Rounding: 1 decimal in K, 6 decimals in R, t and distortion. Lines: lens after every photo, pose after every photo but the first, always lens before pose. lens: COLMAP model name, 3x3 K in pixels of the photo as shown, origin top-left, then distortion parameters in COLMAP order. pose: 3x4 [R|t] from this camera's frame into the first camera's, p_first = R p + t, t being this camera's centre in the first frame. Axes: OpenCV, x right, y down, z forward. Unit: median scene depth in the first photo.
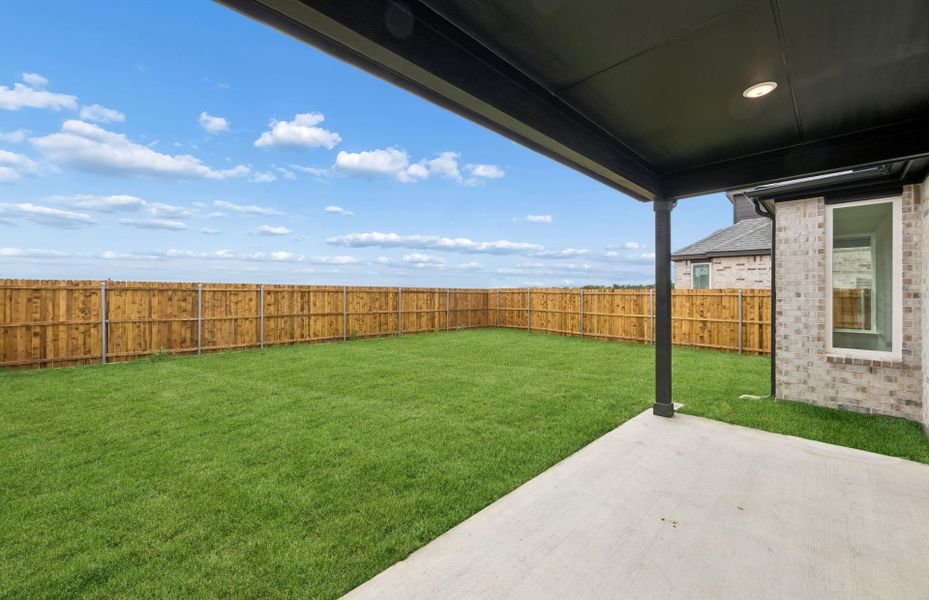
lens RADIAL K [[369.3, 0, 467.6], [0, 369.3, 293.6], [0, 0, 1]] dist [0.013090, 0.000029]
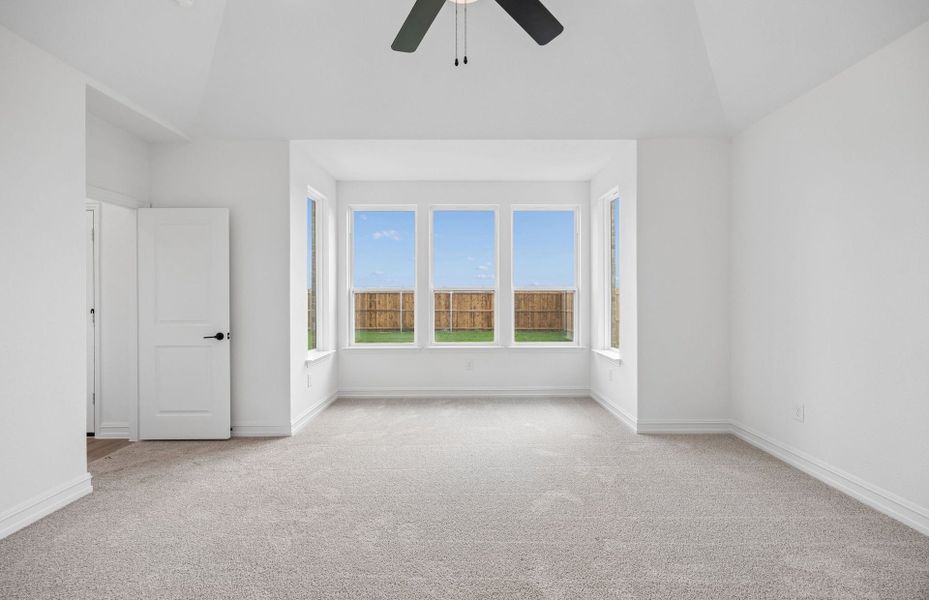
lens RADIAL K [[369.3, 0, 463.0], [0, 369.3, 299.4], [0, 0, 1]] dist [0.013090, 0.000029]
pose [[0.698133, 0.002742, -0.715963, 0.643227], [0.004530, 0.999956, 0.008247, 0.003686], [0.715954, -0.009001, 0.698089, 0.208237]]
